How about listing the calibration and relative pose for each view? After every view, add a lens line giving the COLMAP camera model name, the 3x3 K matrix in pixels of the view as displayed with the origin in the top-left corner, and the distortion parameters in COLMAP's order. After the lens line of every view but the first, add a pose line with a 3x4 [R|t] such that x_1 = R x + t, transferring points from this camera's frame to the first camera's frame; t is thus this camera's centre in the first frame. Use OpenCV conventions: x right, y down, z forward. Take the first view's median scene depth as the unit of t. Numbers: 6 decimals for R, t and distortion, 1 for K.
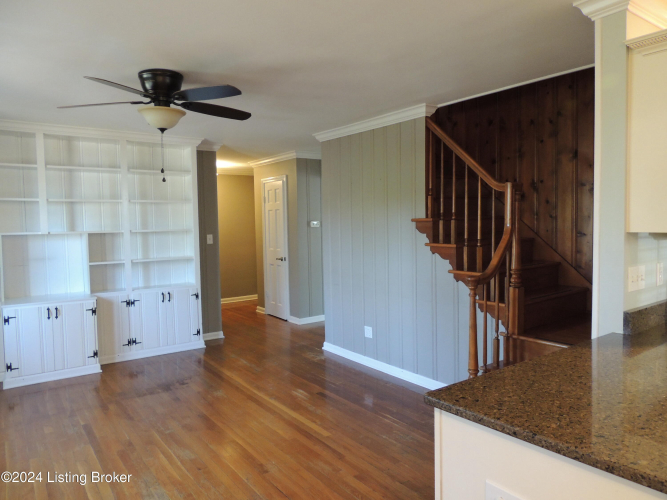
lens RADIAL K [[482.8, 0, 336.9], [0, 482.8, 249.4], [0, 0, 1]] dist [-0.005552, -0.000807]
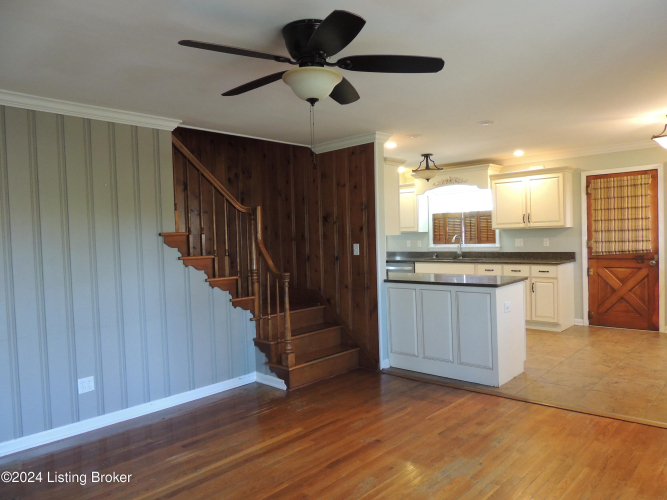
lens RADIAL K [[482.8, 0, 334.5], [0, 482.8, 248.6], [0, 0, 1]] dist [-0.005552, -0.000807]
pose [[-0.196972, -0.002178, 0.980407, -0.823961], [0.088956, 0.995833, 0.020084, -0.021173], [-0.976365, 0.091169, -0.195958, 0.838268]]
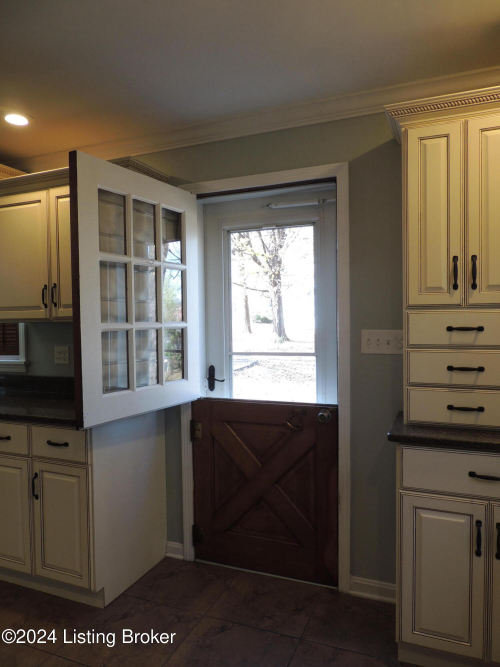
lens RADIAL K [[482.8, 0, 247.2], [0, 482.8, 337.7], [0, 0, 1]] dist [-0.005552, -0.000807]
pose [[-0.521590, -0.000382, 0.853196, -0.613345], [0.068607, 0.996743, 0.042388, -0.011782], [-0.850433, 0.080645, -0.519865, 0.613121]]
